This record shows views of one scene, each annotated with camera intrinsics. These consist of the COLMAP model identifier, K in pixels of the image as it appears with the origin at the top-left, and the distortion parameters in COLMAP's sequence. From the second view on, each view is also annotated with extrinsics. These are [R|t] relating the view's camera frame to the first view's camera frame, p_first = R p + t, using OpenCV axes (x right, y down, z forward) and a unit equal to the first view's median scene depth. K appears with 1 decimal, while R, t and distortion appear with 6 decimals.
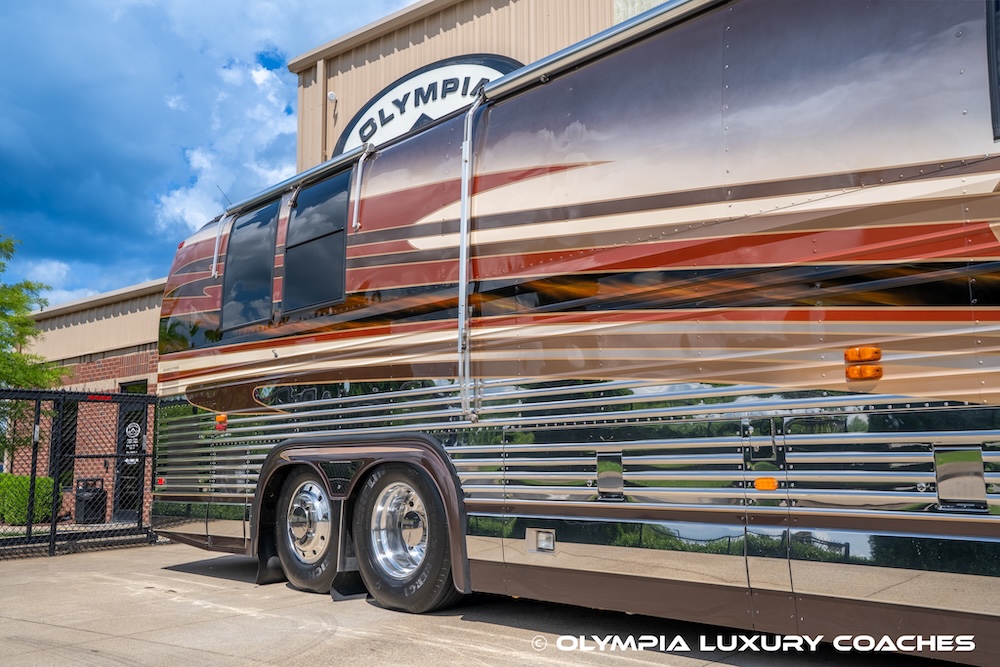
lens RADIAL K [[912.5, 0, 505.9], [0, 912.5, 326.3], [0, 0, 1]] dist [0.067857, 0.000000]
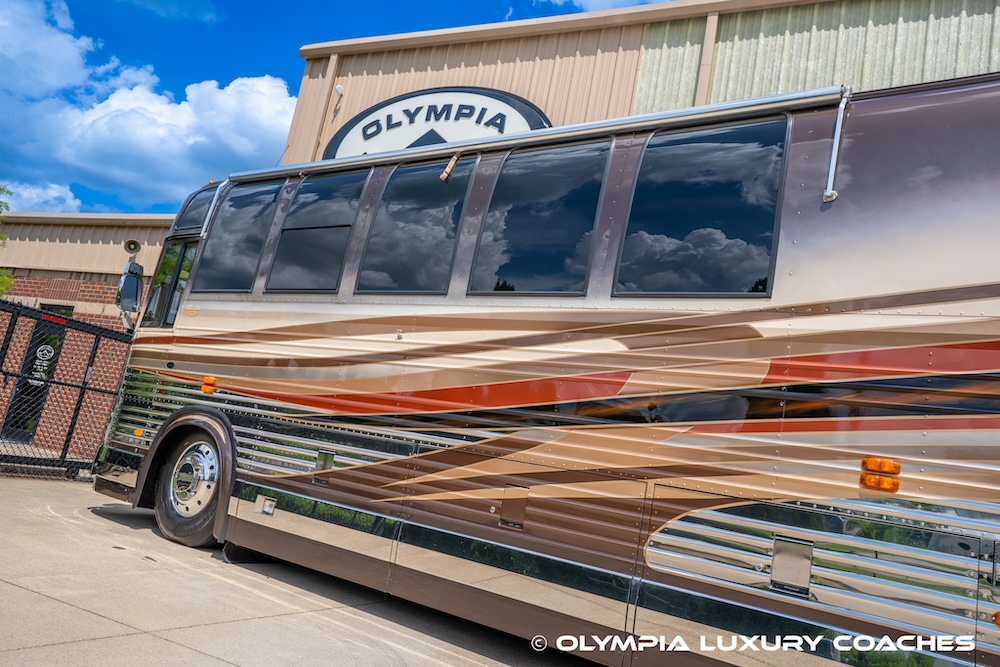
lens RADIAL K [[789.0, 0, 487.4], [0, 789.0, 314.0], [0, 0, 1]] dist [-0.003454, 0.016049]
pose [[0.956586, 0.243965, 0.159451, -0.125189], [-0.236863, 0.969536, -0.062421, 0.015783], [-0.169822, 0.021943, 0.985230, 0.103160]]
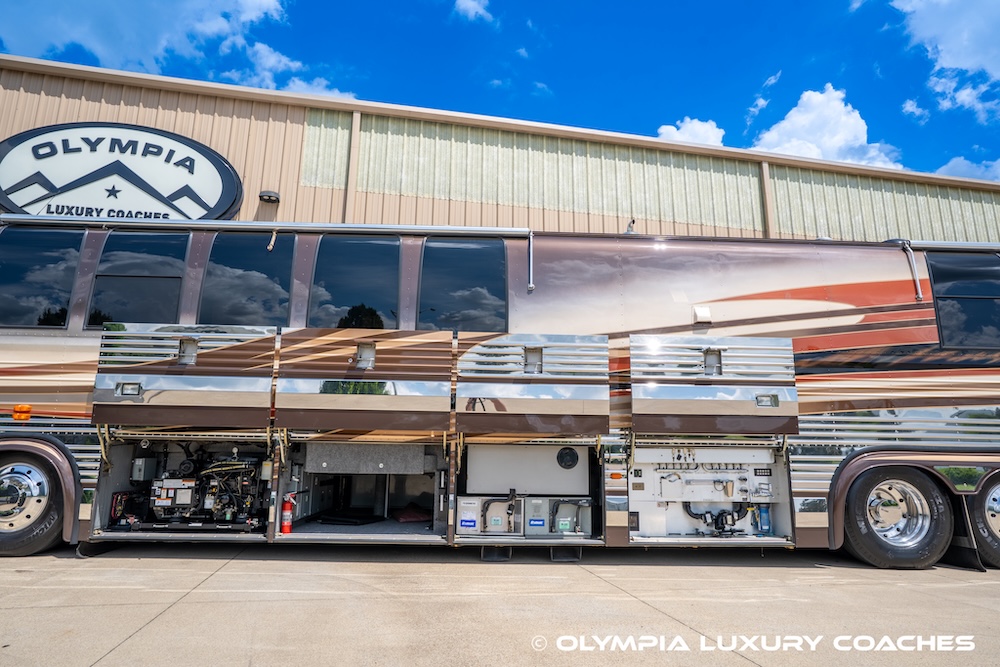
lens RADIAL K [[600.3, 0, 501.7], [0, 600.3, 335.3], [0, 0, 1]] dist [-0.020878, 0.020493]
pose [[0.639928, 0.185873, 0.745616, -0.319224], [-0.145928, 0.982043, -0.119568, 0.016763], [-0.754451, -0.032292, 0.655561, 0.091909]]
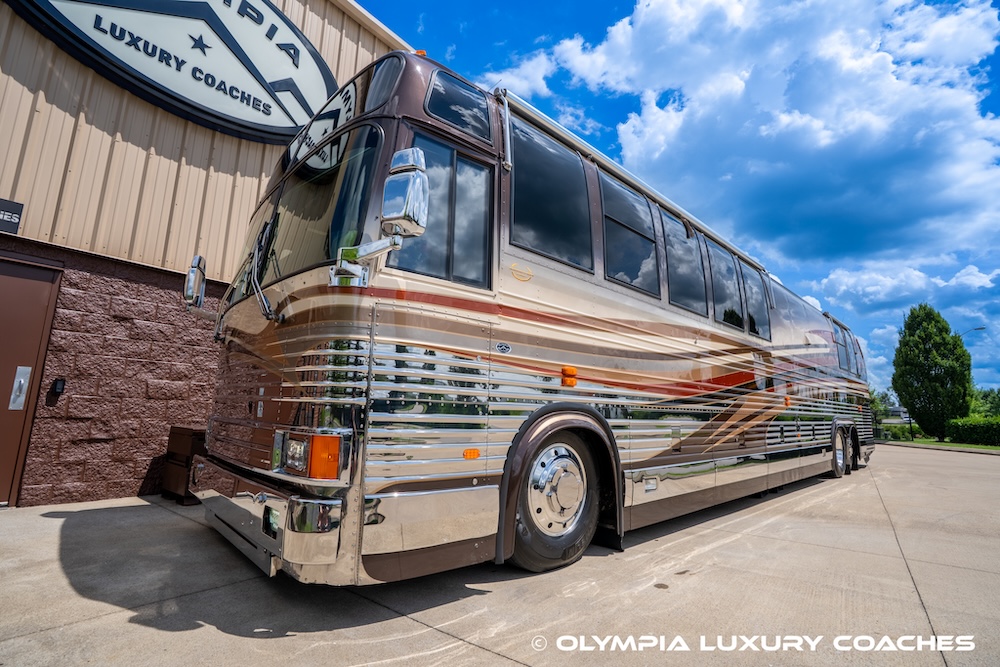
lens RADIAL K [[471.8, 0, 501.6], [0, 471.8, 330.4], [0, 0, 1]] dist [-0.052806, 0.017646]
pose [[-0.035984, 0.203374, 0.978440, -0.466429], [-0.170344, 0.963497, -0.206533, 0.107720], [-0.984727, -0.174103, -0.000027, 0.689560]]
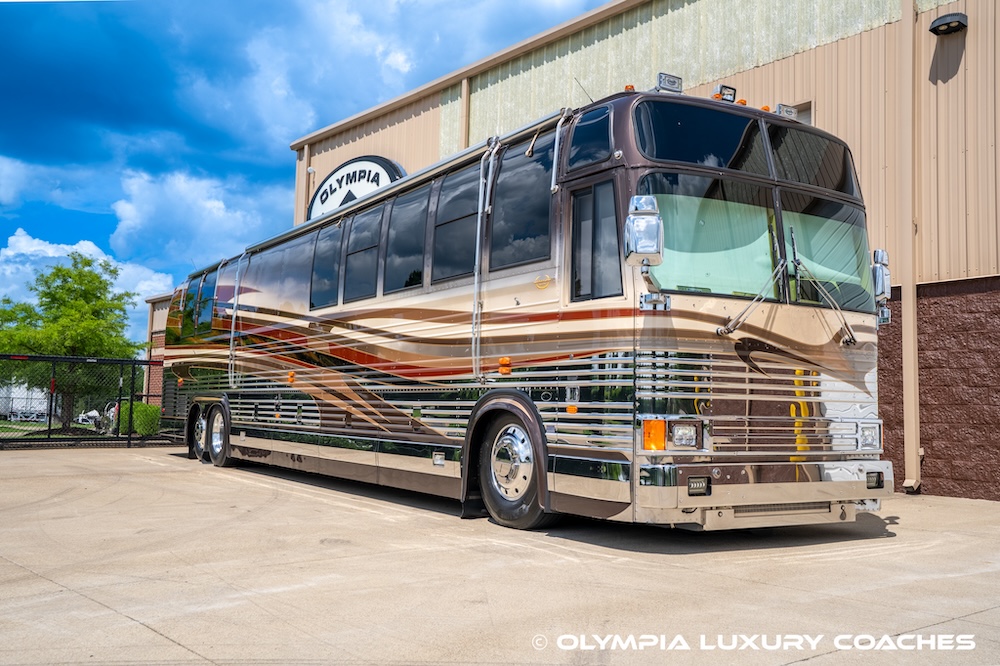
lens RADIAL K [[912.5, 0, 491.8], [0, 912.5, 329.1], [0, 0, 1]] dist [0.067857, 0.000000]
pose [[0.980386, 0.024754, -0.195526, 0.483463], [-0.012677, 0.997947, 0.062777, -0.094934], [0.196679, -0.059067, 0.978687, -0.544968]]
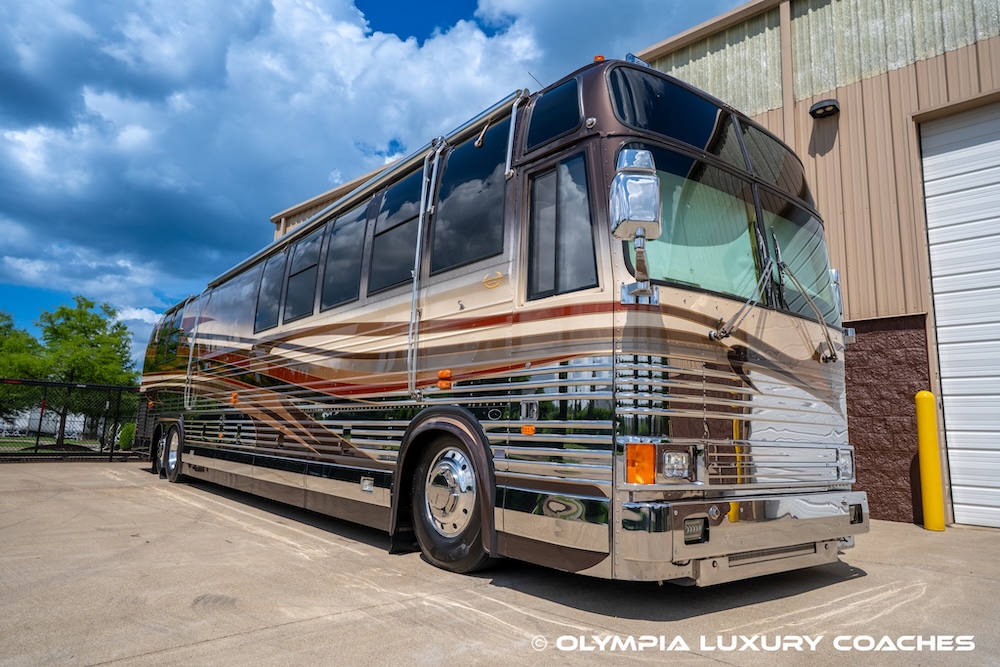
lens RADIAL K [[637.5, 0, 495.8], [0, 637.5, 331.2], [0, 0, 1]] dist [-0.002623, 0.002089]
pose [[0.994818, 0.040770, -0.093145, 0.439582], [-0.042424, 0.998974, -0.015844, -0.058437], [0.092403, 0.019714, 0.995527, -0.331150]]
